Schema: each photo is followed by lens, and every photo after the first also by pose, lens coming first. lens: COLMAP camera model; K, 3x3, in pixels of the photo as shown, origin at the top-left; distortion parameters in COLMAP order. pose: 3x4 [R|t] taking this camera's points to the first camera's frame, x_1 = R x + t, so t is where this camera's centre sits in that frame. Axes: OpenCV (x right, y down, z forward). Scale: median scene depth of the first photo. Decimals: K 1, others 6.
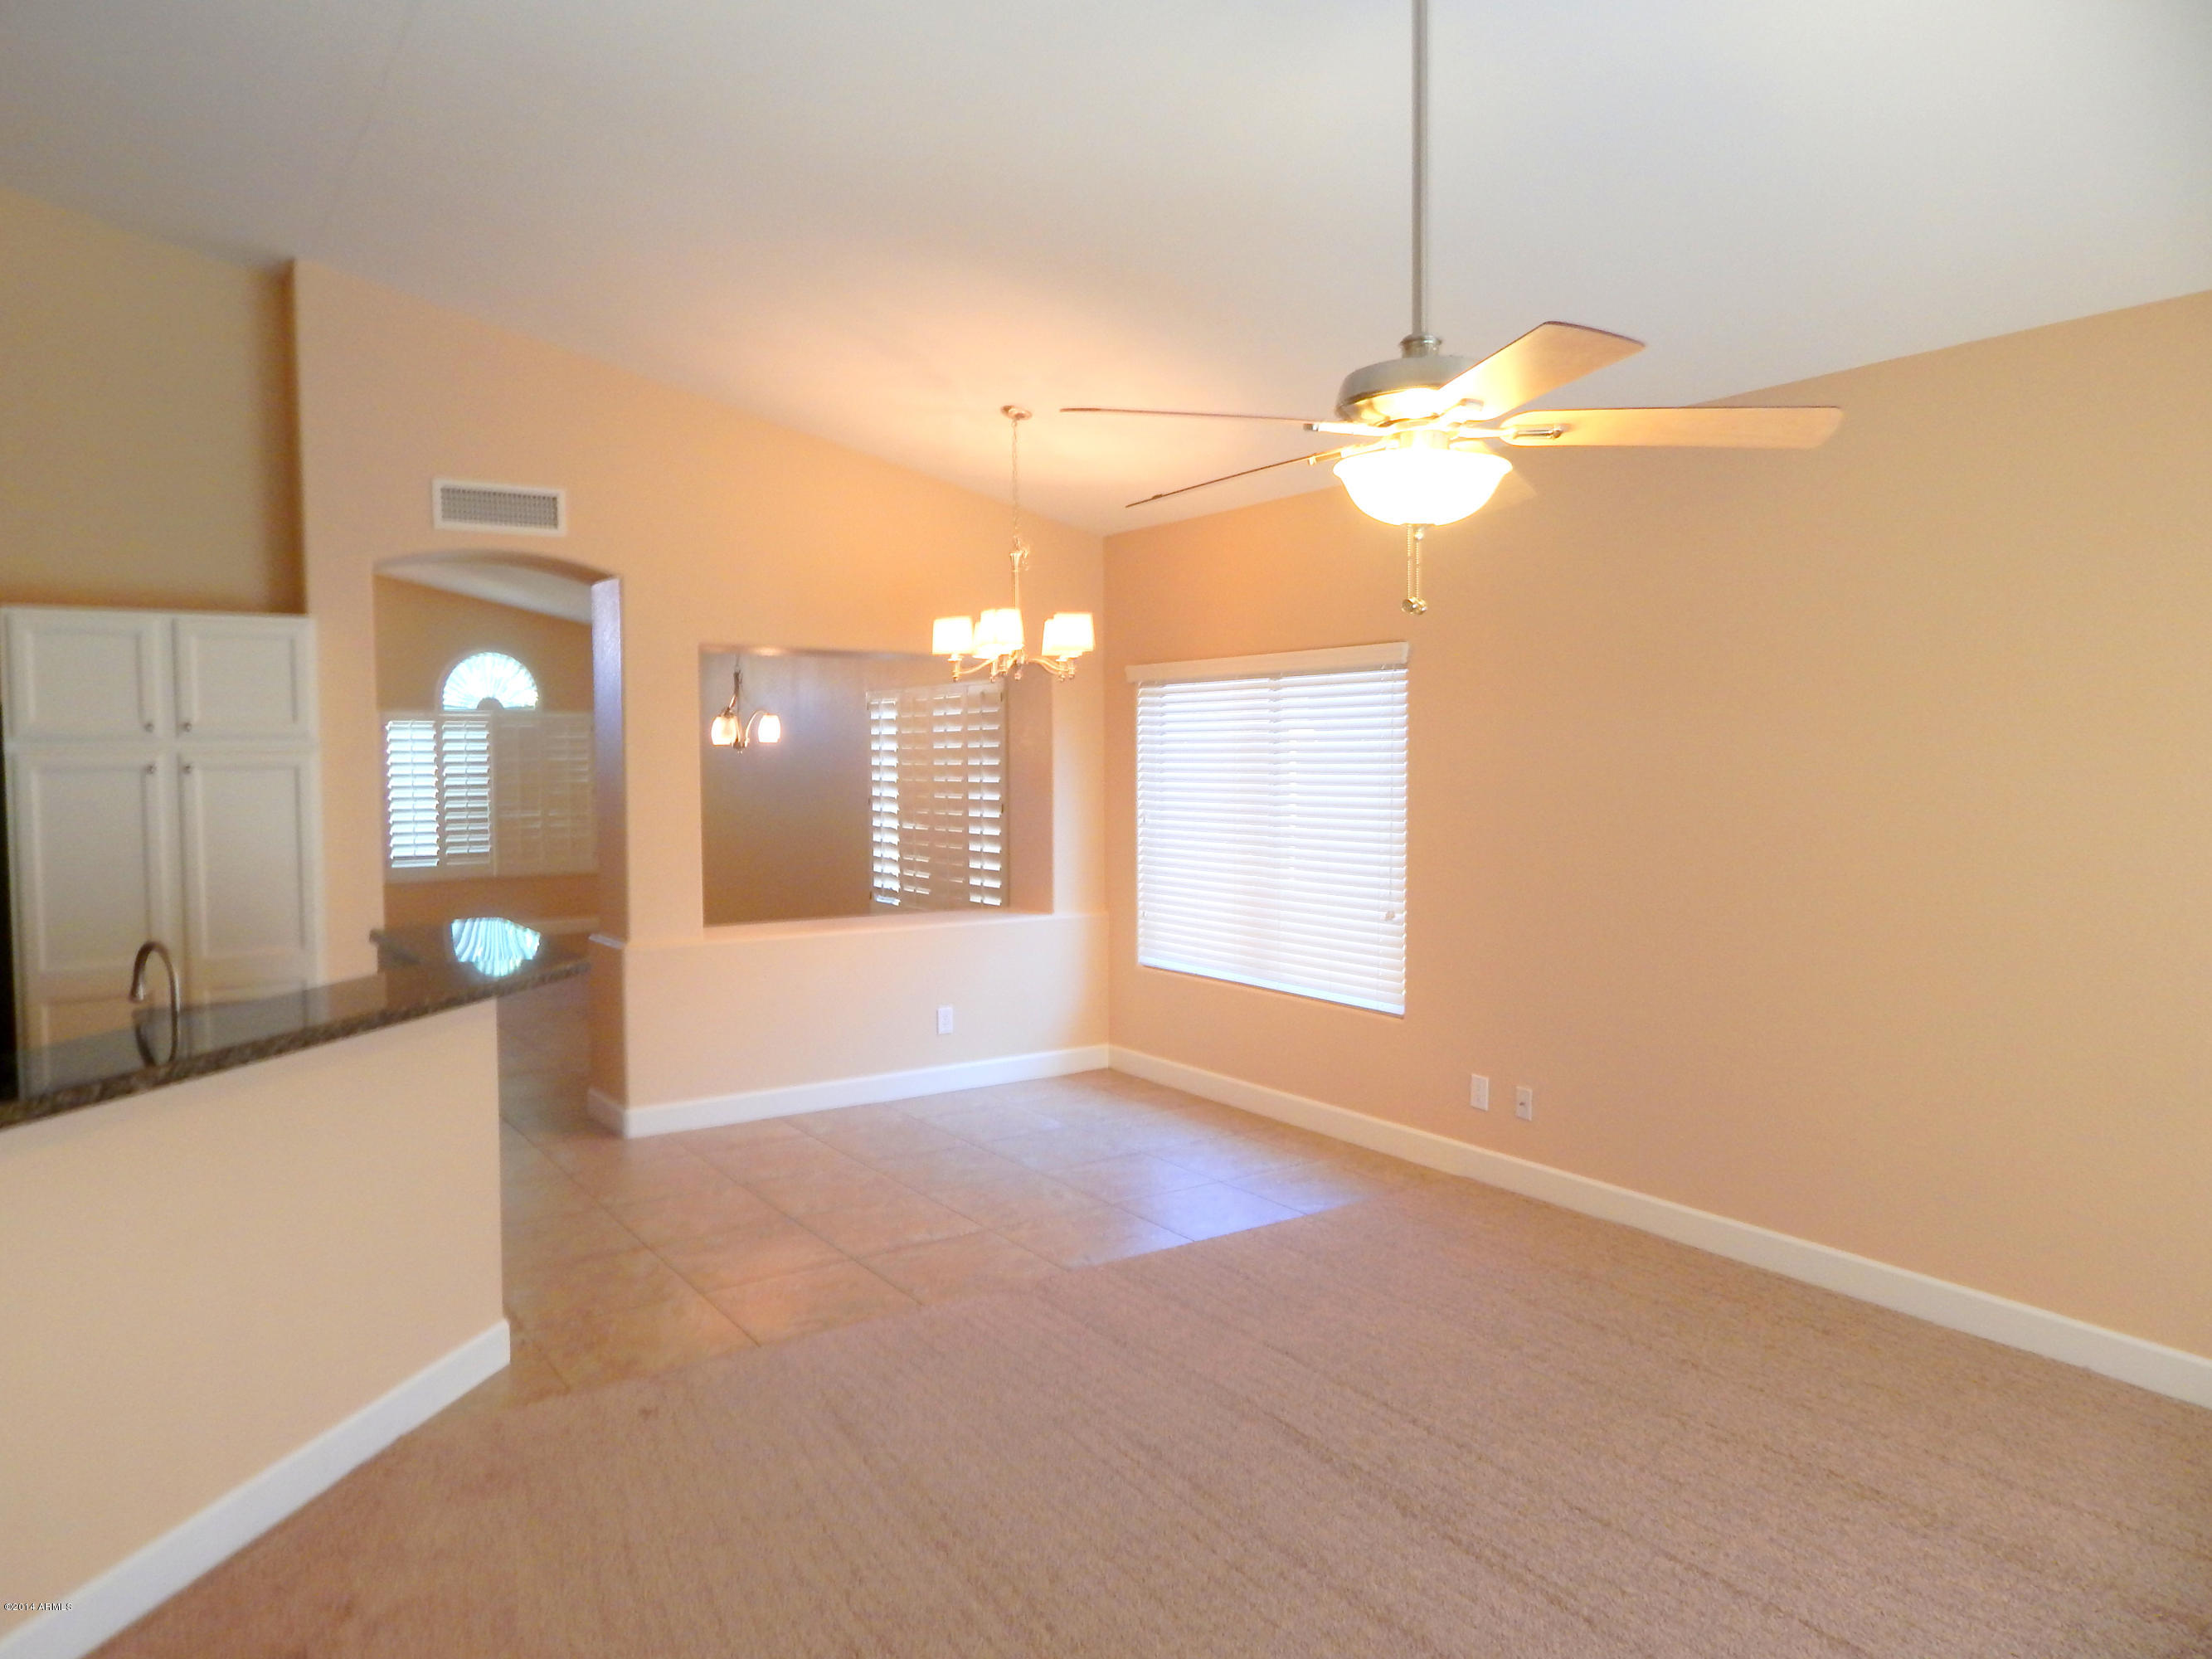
lens RADIAL K [[1457.3, 0, 1100.9], [0, 1457.3, 781.7], [0, 0, 1]] dist [-0.004647, -0.003947]
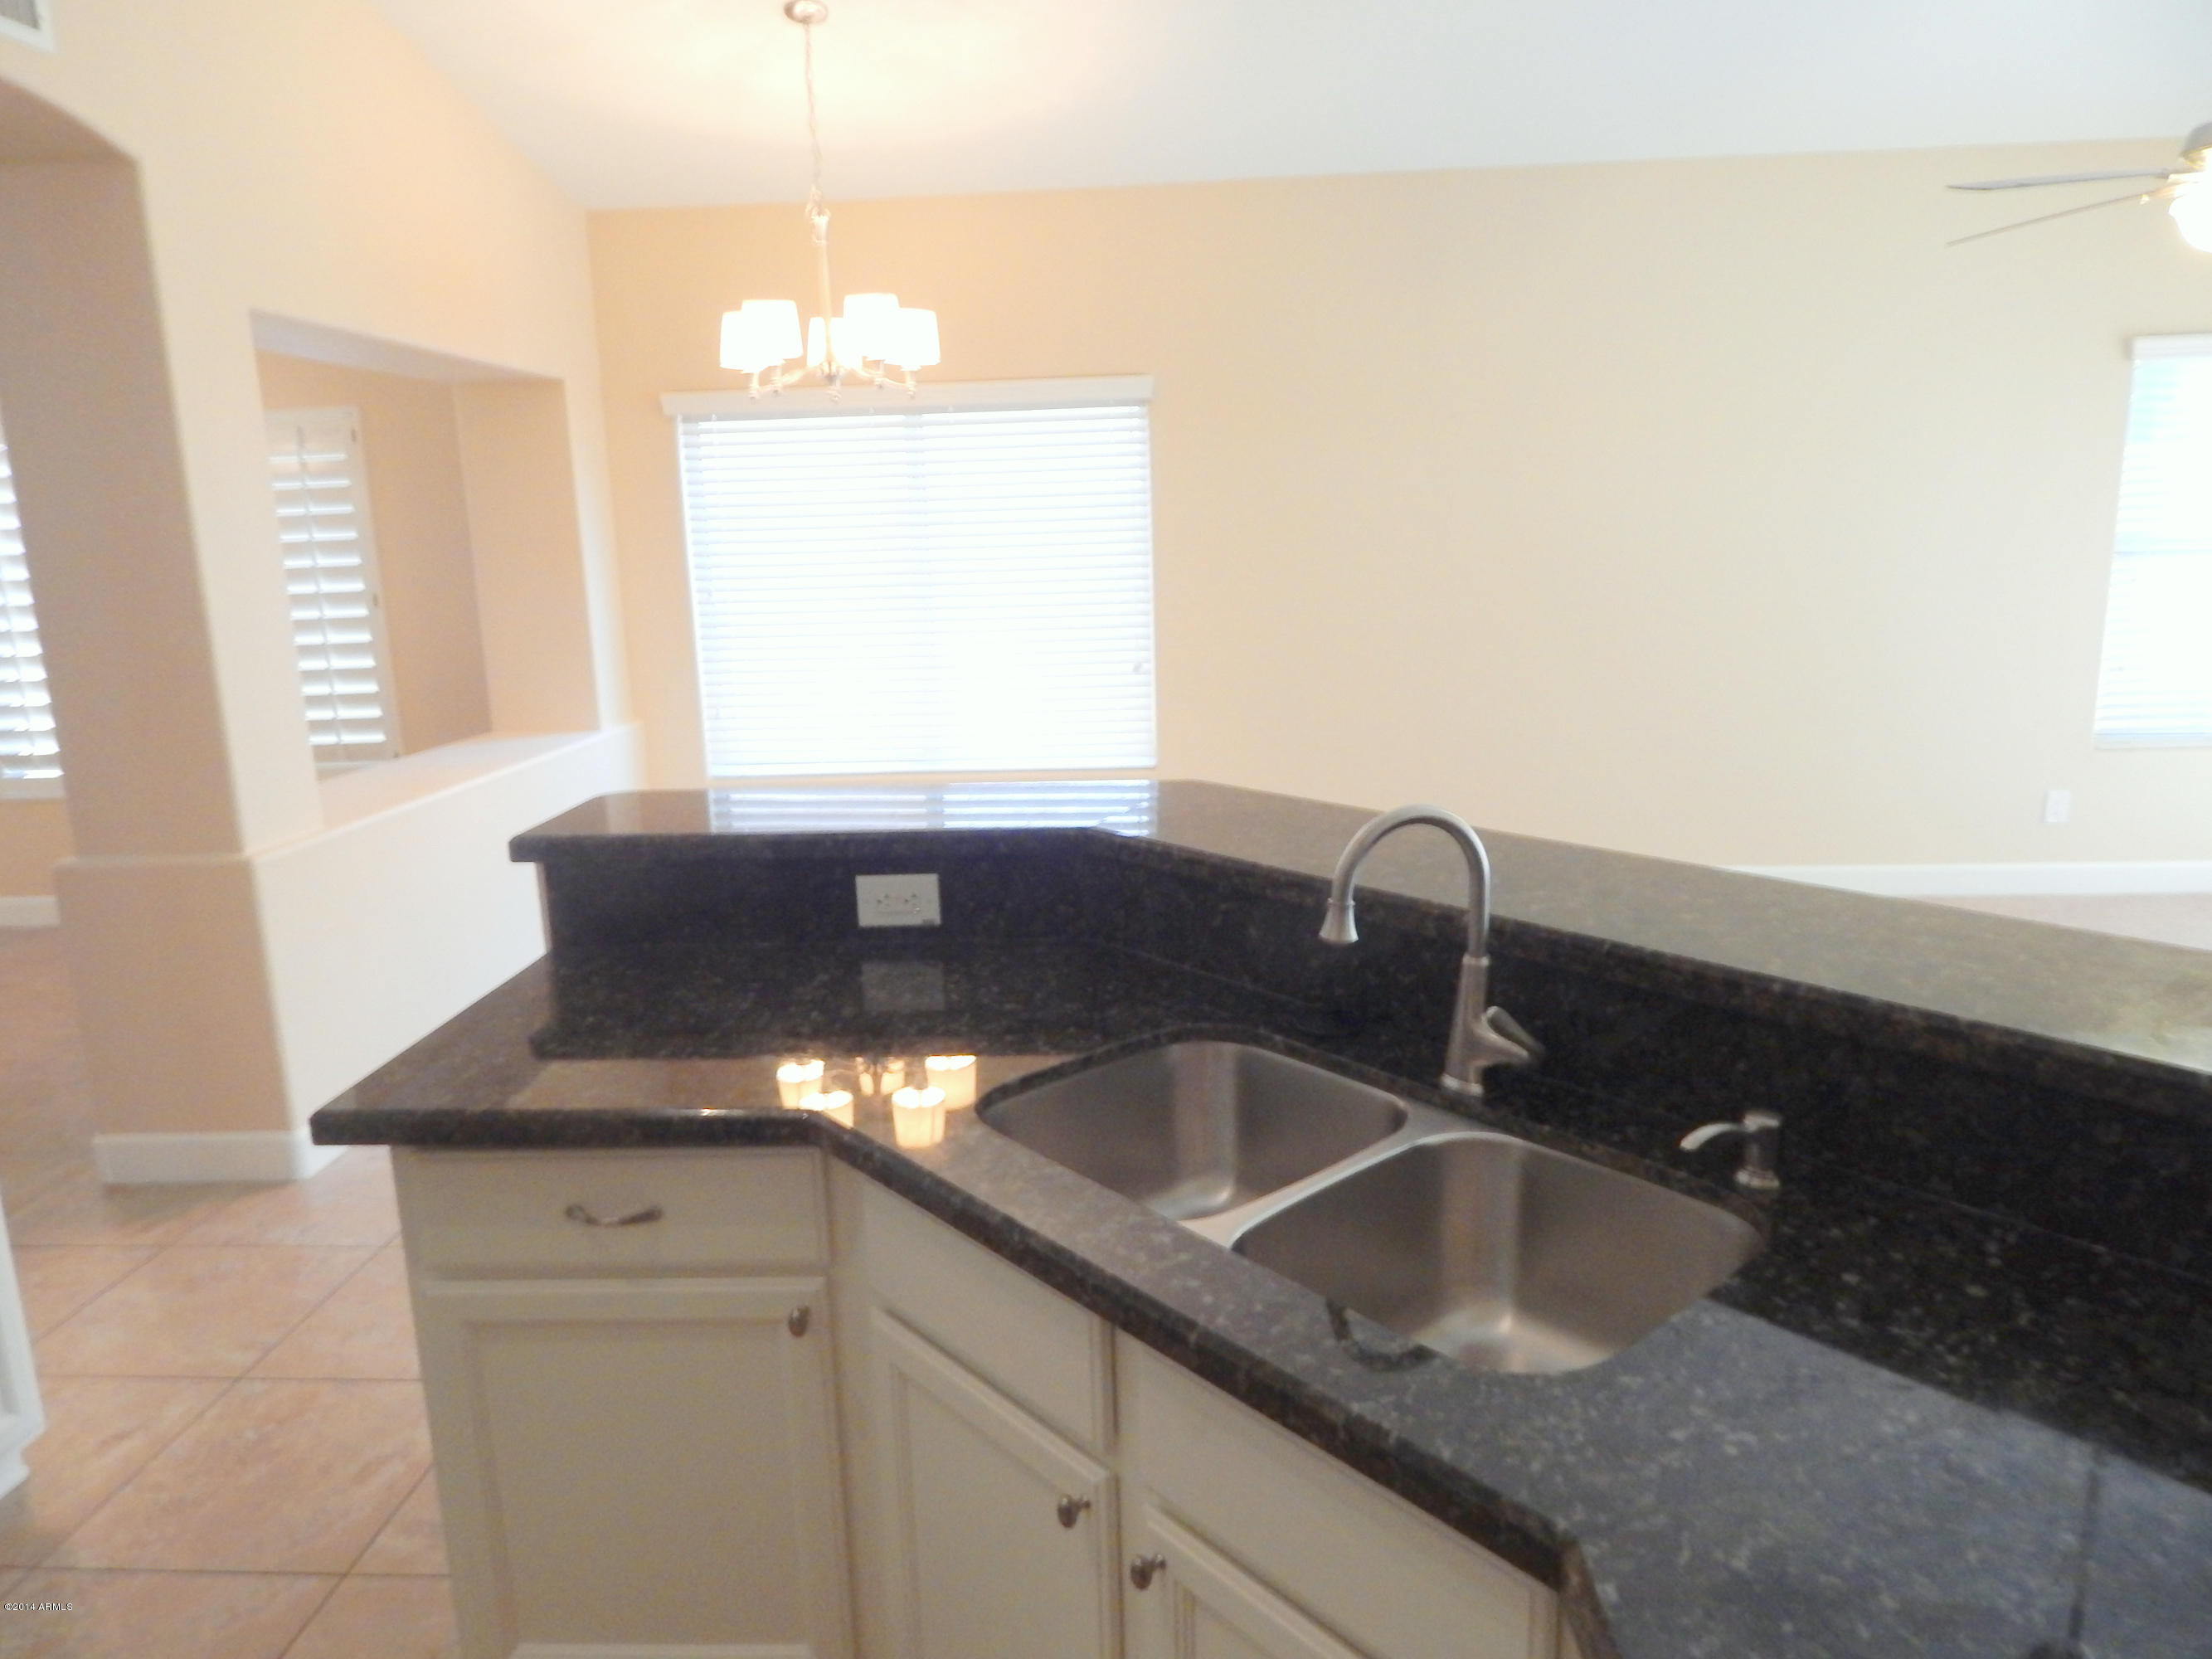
lens RADIAL K [[1457.3, 0, 1126.4], [0, 1457.3, 833.4], [0, 0, 1]] dist [-0.004647, -0.003947]
pose [[0.598546, -0.194579, 0.777098, -0.363191], [0.044684, 0.976652, 0.210128, -0.003172], [-0.799841, -0.091048, 0.593266, 0.257214]]
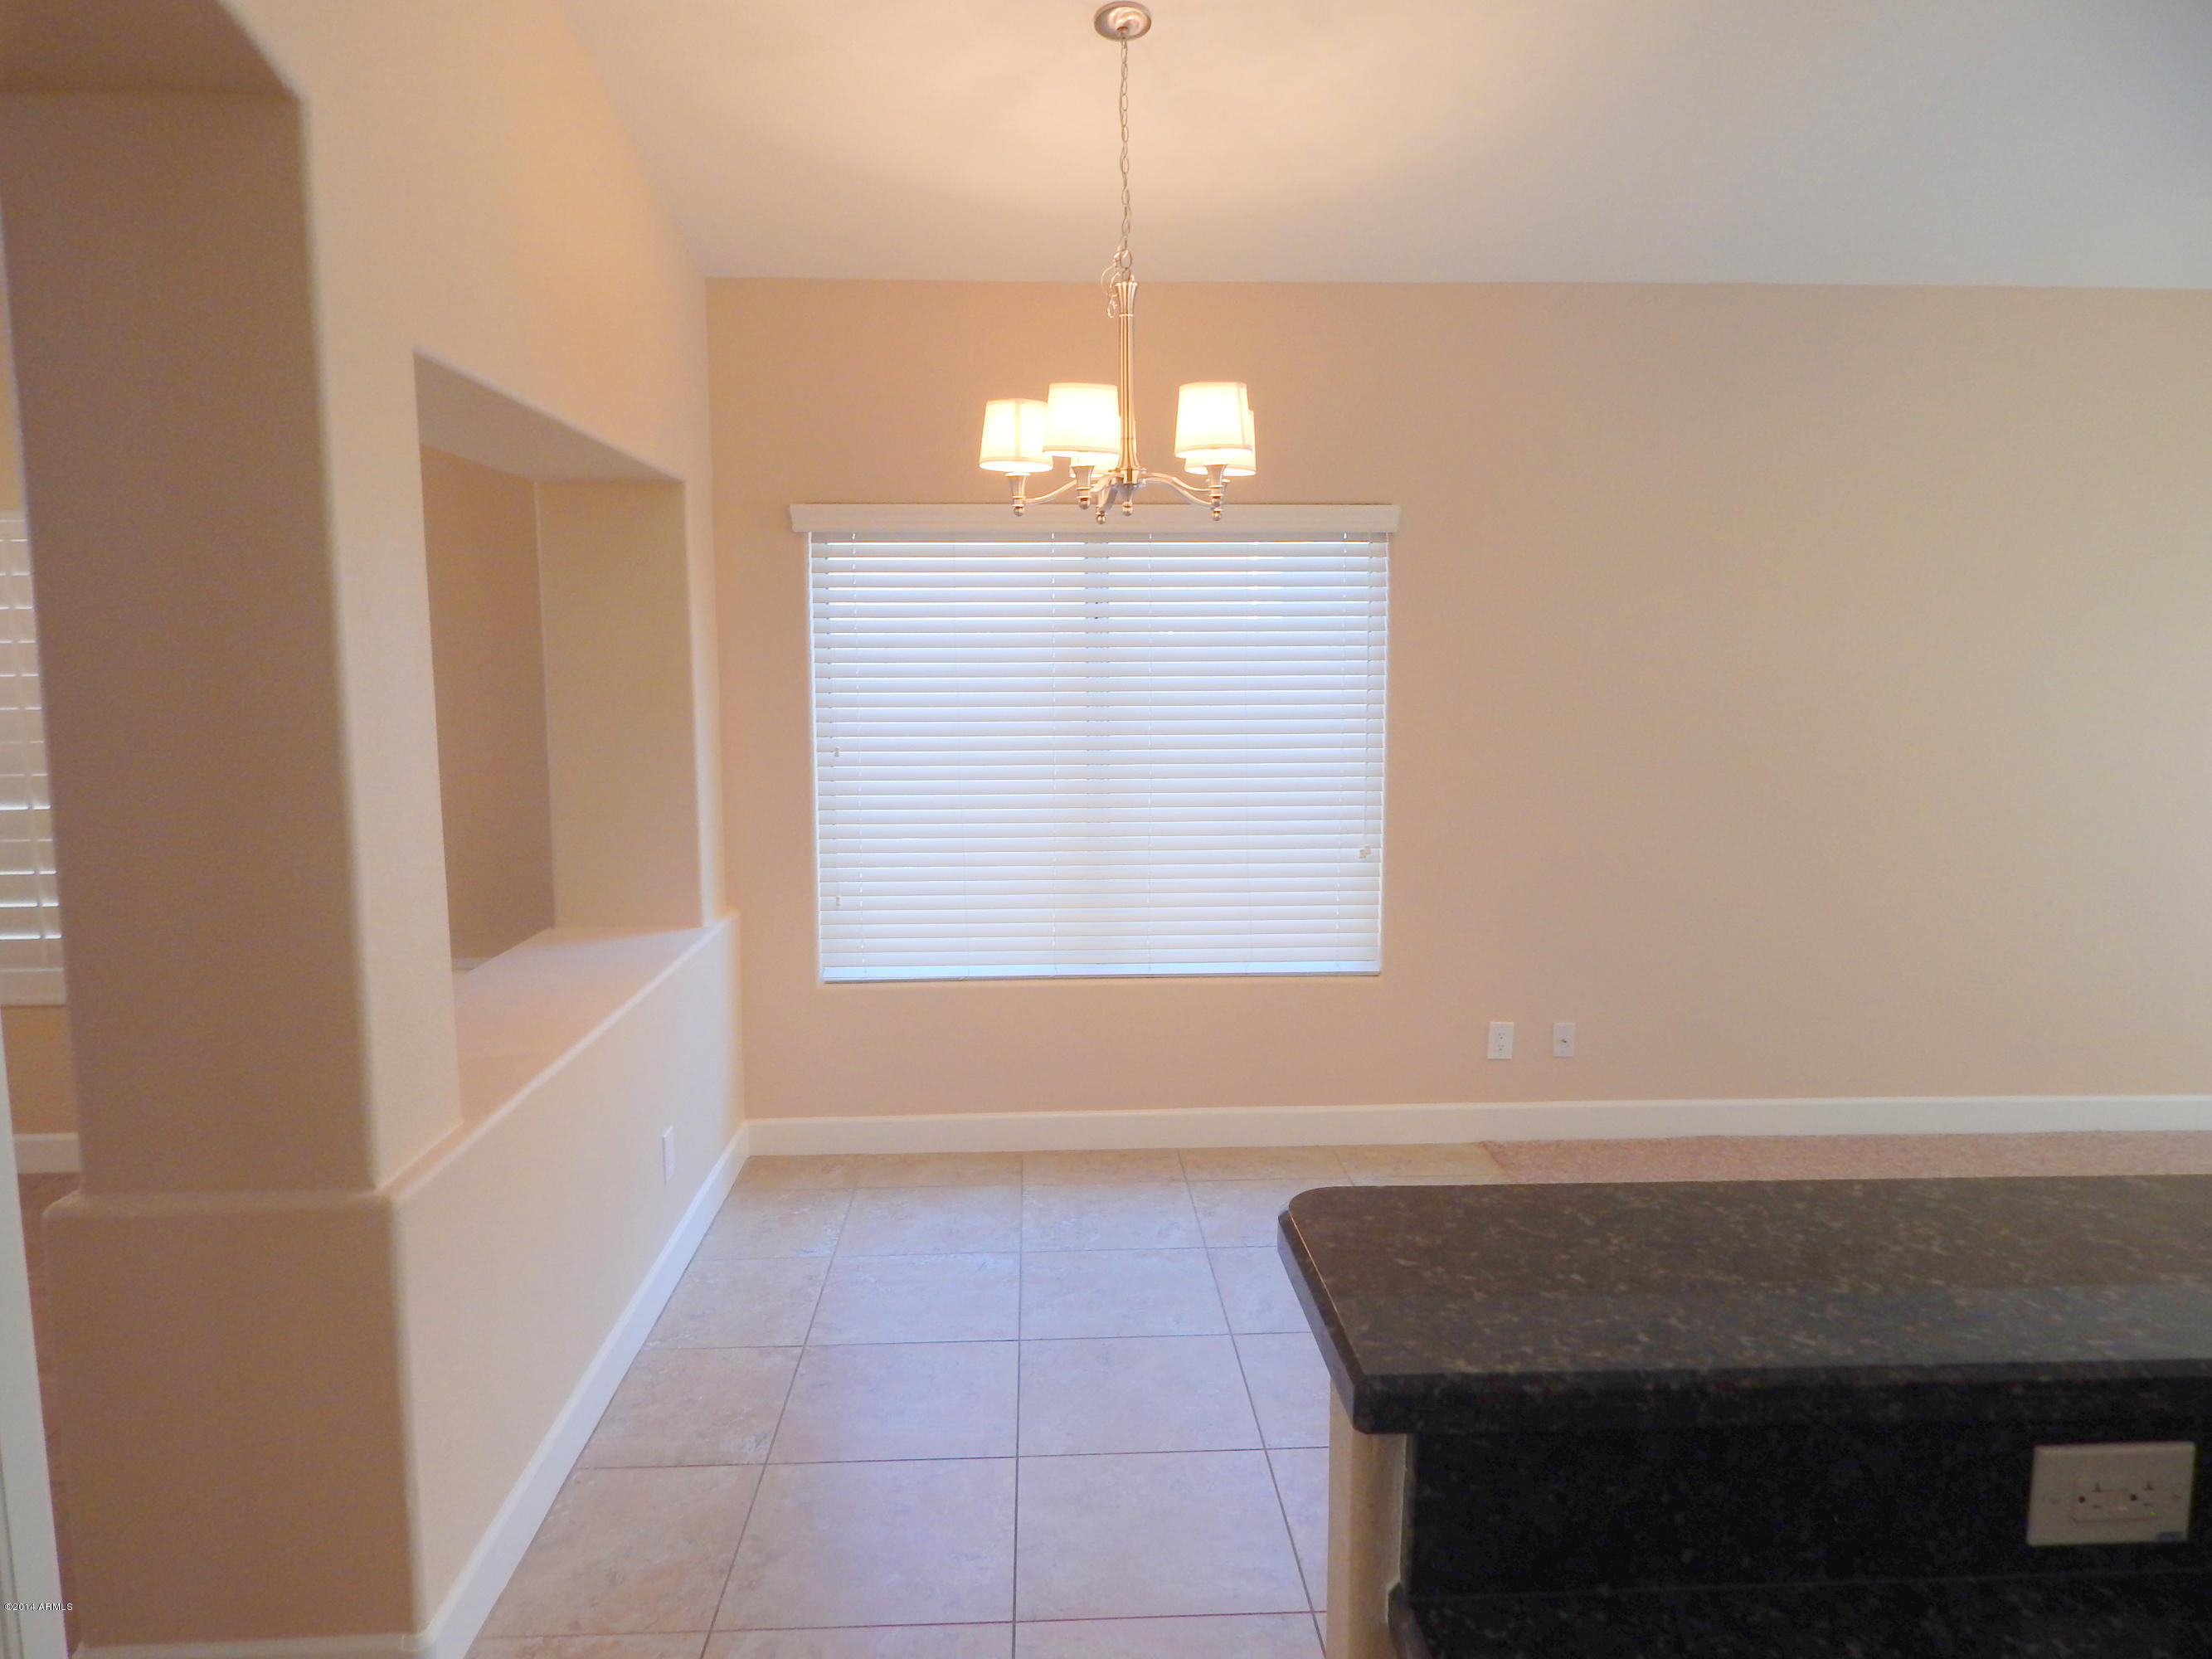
lens RADIAL K [[1457.3, 0, 1091.8], [0, 1457.3, 820.0], [0, 0, 1]] dist [-0.004647, -0.003947]
pose [[0.528498, -0.108233, 0.842007, -0.339832], [0.017049, 0.992993, 0.116940, -0.013612], [-0.848763, -0.047447, 0.526640, 0.437232]]
